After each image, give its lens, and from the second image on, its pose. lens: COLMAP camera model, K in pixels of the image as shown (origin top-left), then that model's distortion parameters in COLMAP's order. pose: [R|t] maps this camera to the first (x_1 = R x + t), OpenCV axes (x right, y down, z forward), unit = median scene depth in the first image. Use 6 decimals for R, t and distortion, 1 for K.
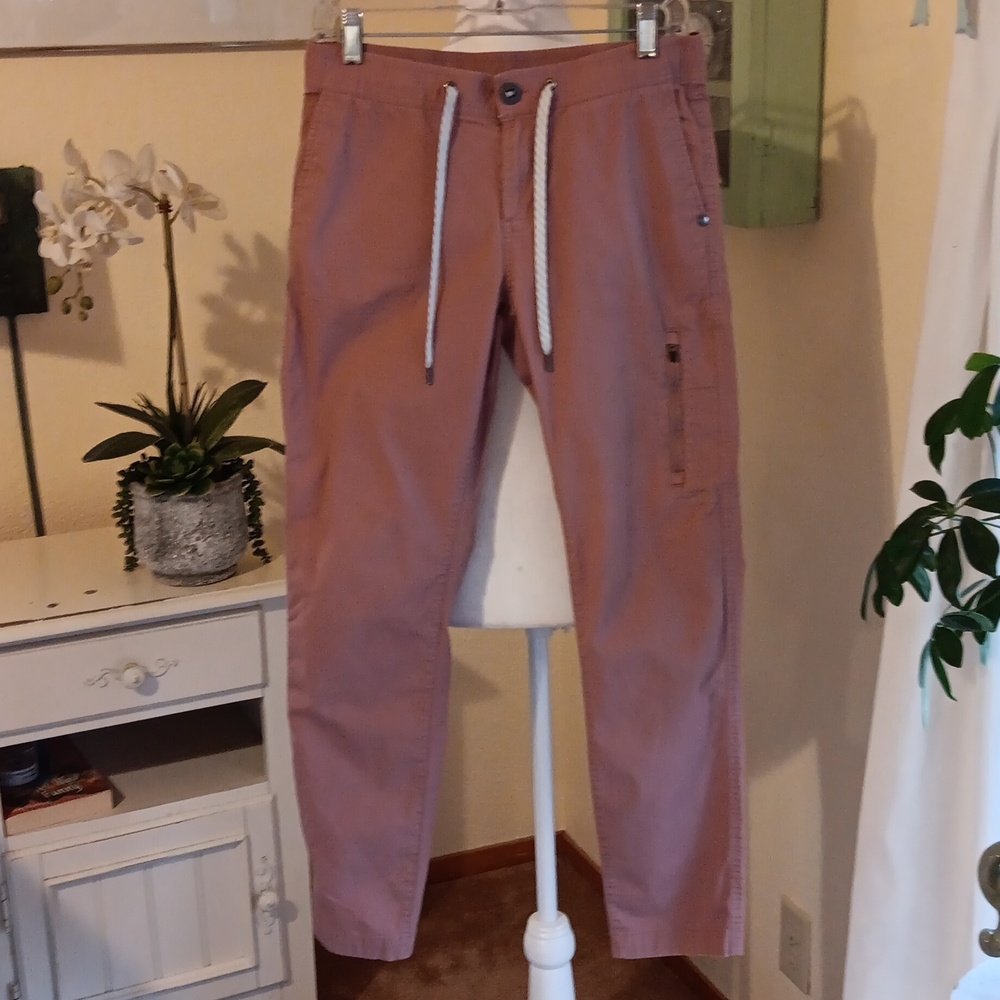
lens RADIAL K [[1693.0, 0, 500.0], [0, 1693.0, 500.0], [0, 0, 1]] dist [0.175553, -0.478338]
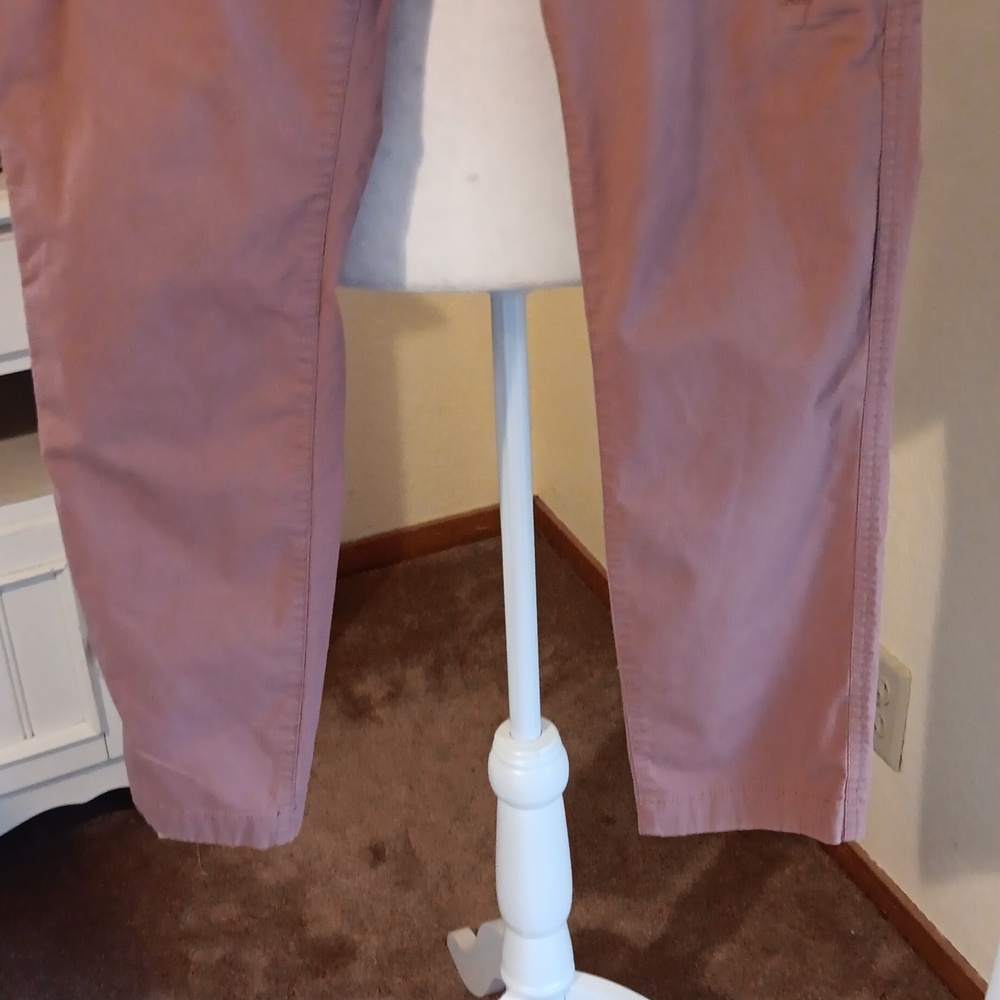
lens RADIAL K [[1693.0, 0, 500.0], [0, 1693.0, 500.0], [0, 0, 1]] dist [0.175553, -0.478338]
pose [[0.999566, -0.017457, 0.023741, 0.005760], [0.010609, 0.964804, 0.262755, -0.000418], [-0.027492, -0.262389, 0.964571, 0.471518]]
